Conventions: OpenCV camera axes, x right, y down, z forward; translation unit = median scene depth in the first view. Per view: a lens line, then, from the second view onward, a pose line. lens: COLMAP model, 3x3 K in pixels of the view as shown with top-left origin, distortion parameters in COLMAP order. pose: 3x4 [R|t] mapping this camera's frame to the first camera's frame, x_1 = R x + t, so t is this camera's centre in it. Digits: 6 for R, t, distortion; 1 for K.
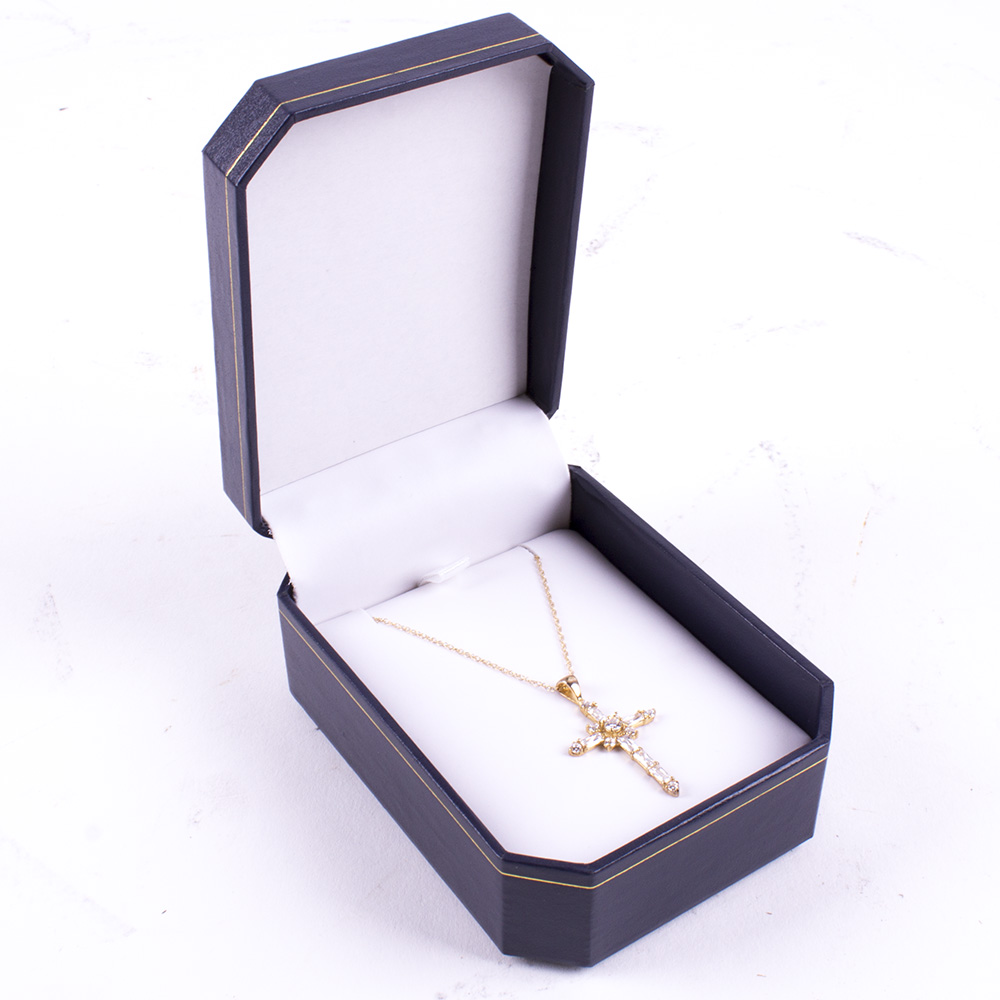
lens RADIAL K [[1596.8, 0, 500.0], [0, 1596.8, 500.0], [0, 0, 1]] dist [-0.023291, 0.037499]
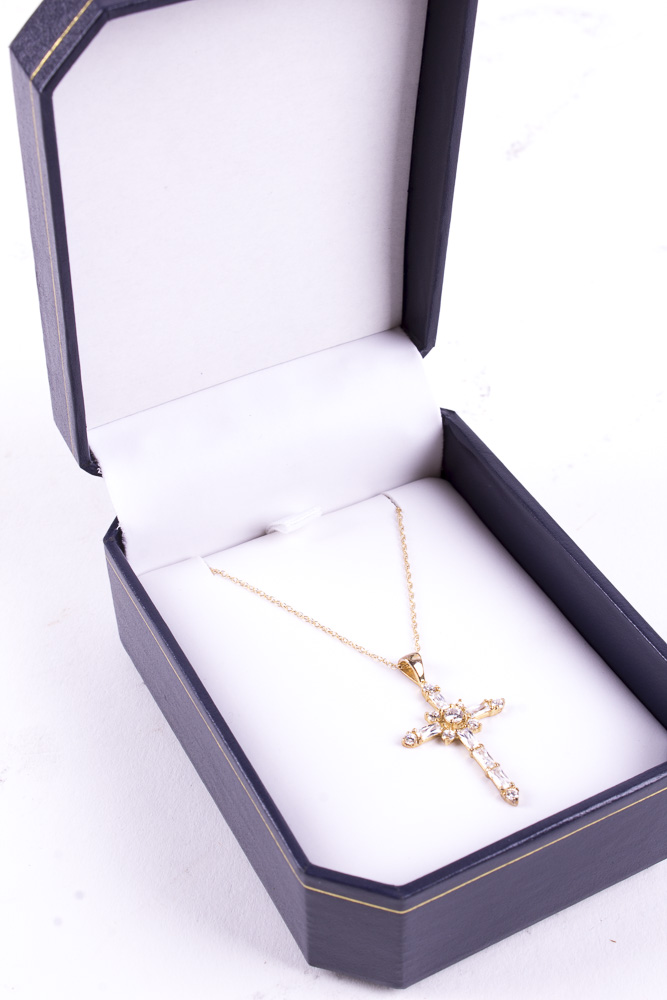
lens RADIAL K [[1578.8, 0, 333.5], [0, 1578.8, 500.0], [0, 0, 1]] dist [0.057886, 0.153100]
pose [[0.995225, 0.064358, -0.073391, 0.058936], [-0.058087, 0.994721, 0.084595, -0.049484], [0.078448, -0.079928, 0.993709, 0.115011]]
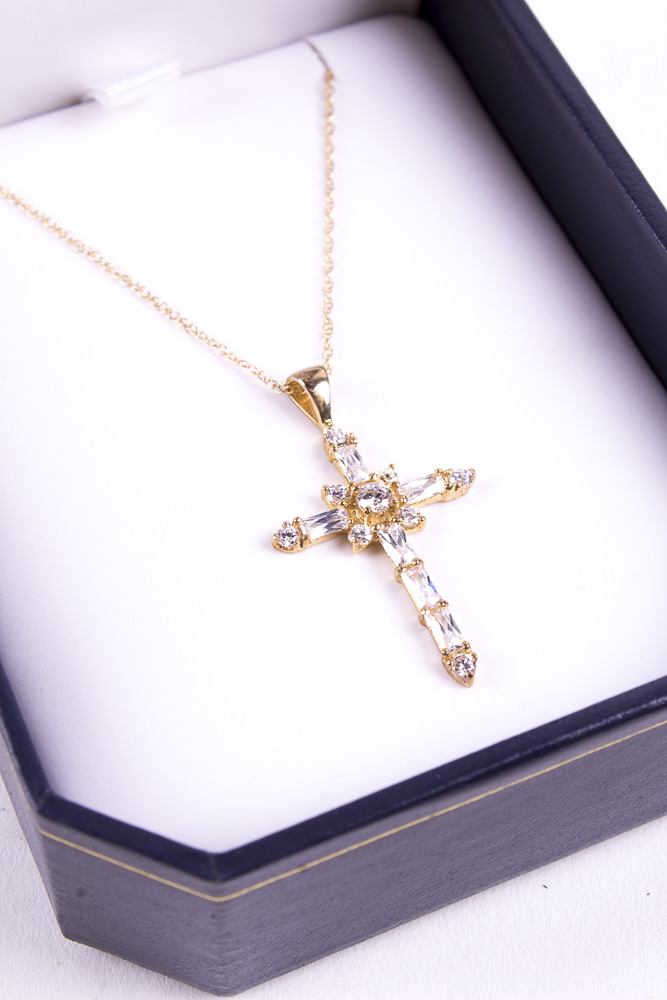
lens RADIAL K [[2136.5, 0, 333.5], [0, 2136.5, 500.0], [0, 0, 1]] dist [0.104584, 0.082185]
pose [[0.986874, 0.153349, -0.050625, 0.088259], [-0.129830, 0.939837, 0.315990, -0.056585], [0.096036, -0.305270, 0.947411, 0.381172]]
